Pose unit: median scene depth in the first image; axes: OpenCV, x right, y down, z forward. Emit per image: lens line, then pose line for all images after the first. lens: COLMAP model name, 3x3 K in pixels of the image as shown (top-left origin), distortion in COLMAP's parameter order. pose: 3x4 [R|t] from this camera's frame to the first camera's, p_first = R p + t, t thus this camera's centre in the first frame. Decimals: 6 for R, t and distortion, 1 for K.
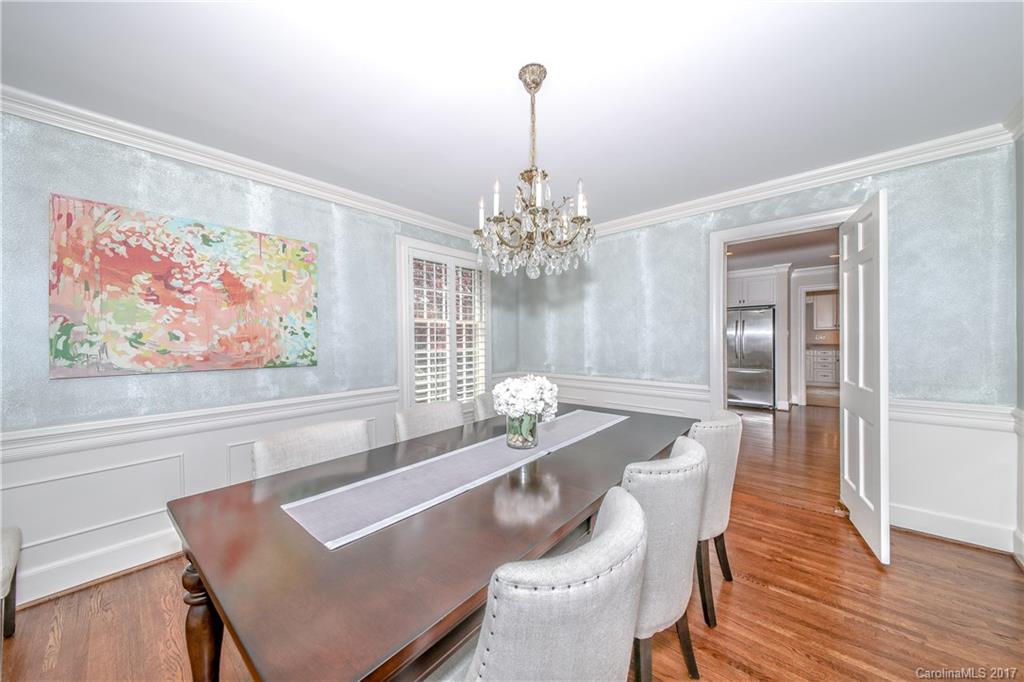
lens RADIAL K [[360.6, 0, 511.2], [0, 360.6, 337.2], [0, 0, 1]] dist [0.000182, -0.000140]
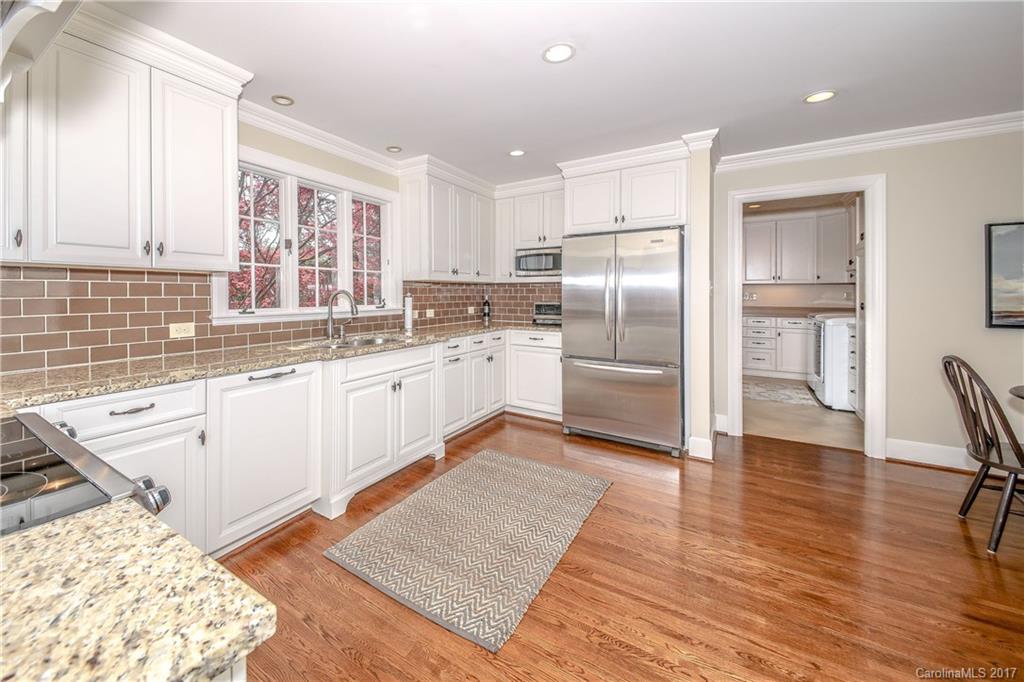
lens RADIAL K [[360.6, 0, 521.4], [0, 360.6, 294.9], [0, 0, 1]] dist [0.000182, -0.000140]
pose [[0.983685, 0.000916, 0.179897, 0.441563], [-0.001216, 0.999998, 0.001562, -0.004617], [-0.179895, -0.001756, 0.983684, 0.583262]]
